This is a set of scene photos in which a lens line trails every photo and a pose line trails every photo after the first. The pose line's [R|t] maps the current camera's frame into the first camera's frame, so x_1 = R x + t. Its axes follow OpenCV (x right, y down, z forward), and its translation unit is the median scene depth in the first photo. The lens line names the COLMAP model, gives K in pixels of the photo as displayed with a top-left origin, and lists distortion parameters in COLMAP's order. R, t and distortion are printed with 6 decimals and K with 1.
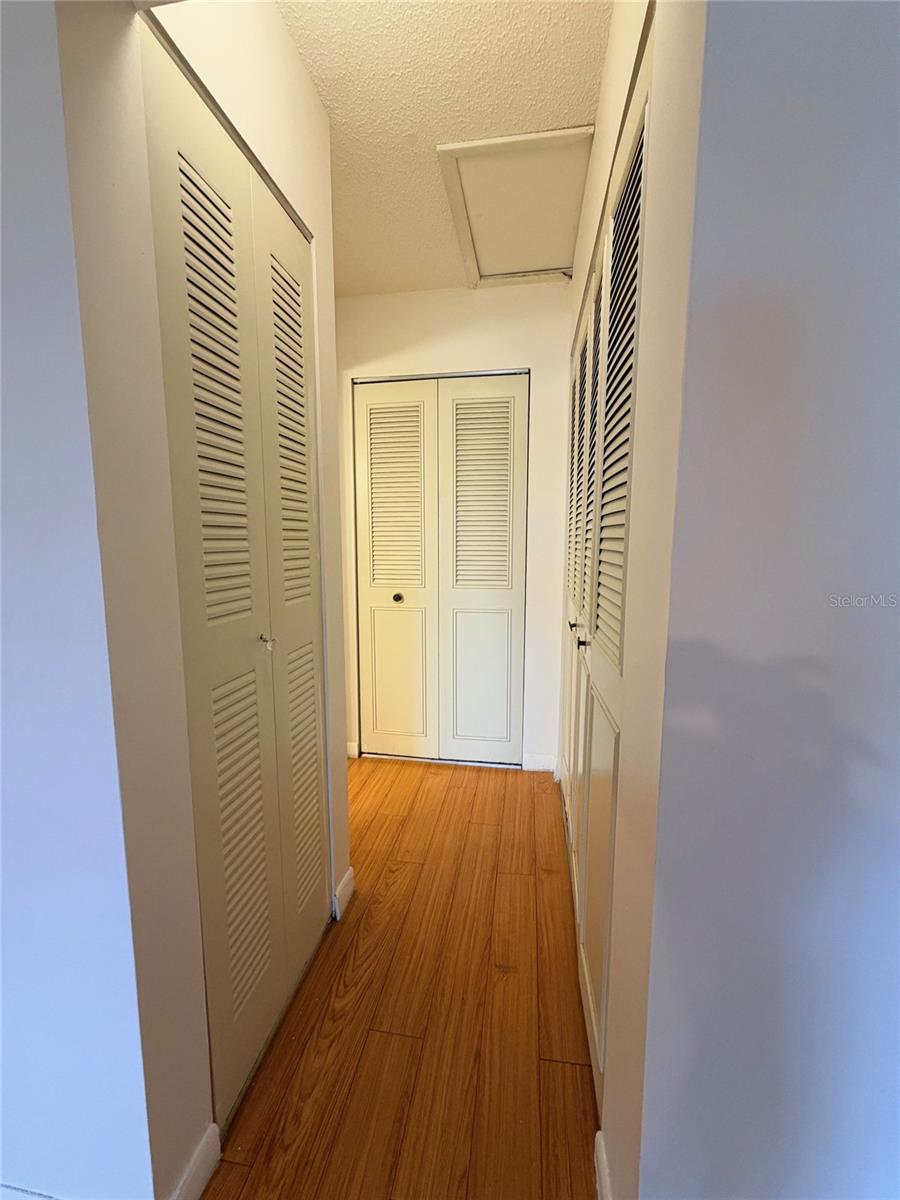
lens RADIAL K [[481.5, 0, 450.0], [0, 481.5, 600.0], [0, 0, 1]] dist [-0.002152, -0.000138]
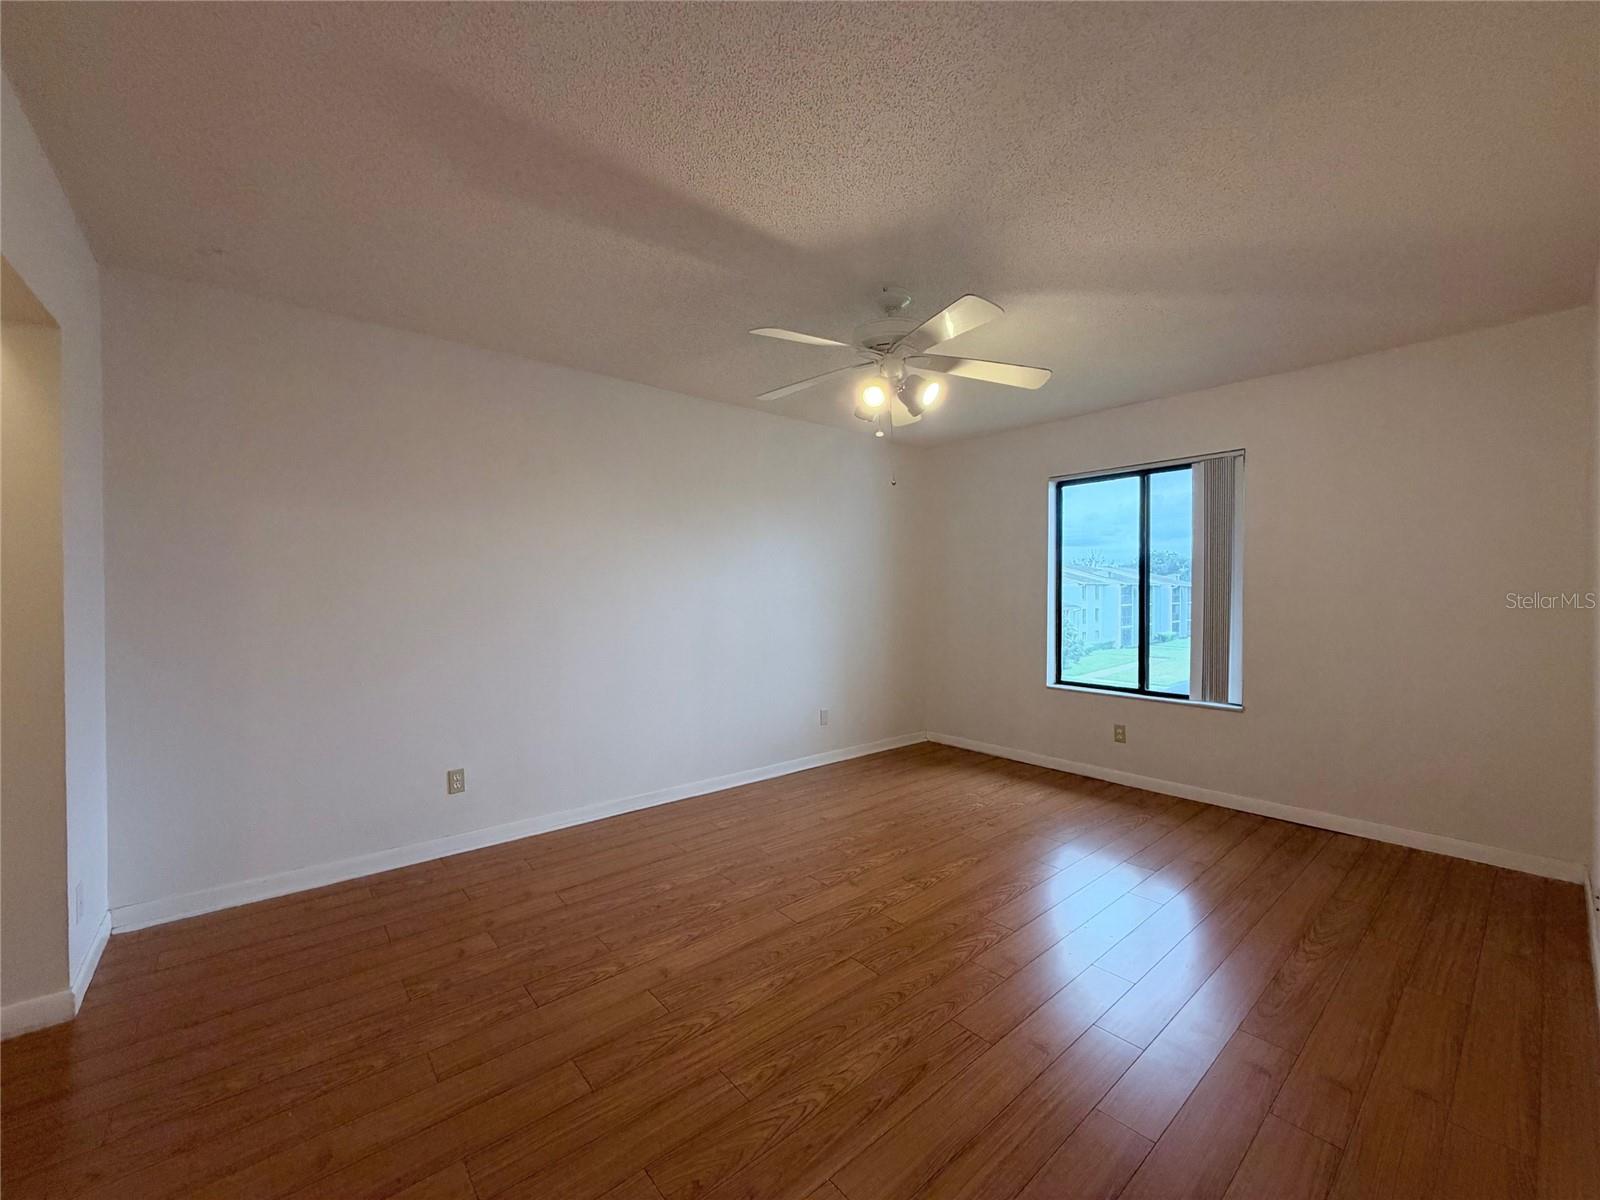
lens RADIAL K [[642.1, 0, 800.0], [0, 642.1, 600.0], [0, 0, 1]] dist [-0.002152, -0.000138]
pose [[-0.760196, -0.011201, 0.649597, -0.985910], [0.075565, 0.991541, 0.105528, -0.265698], [-0.645284, 0.129309, -0.752920, 1.800253]]
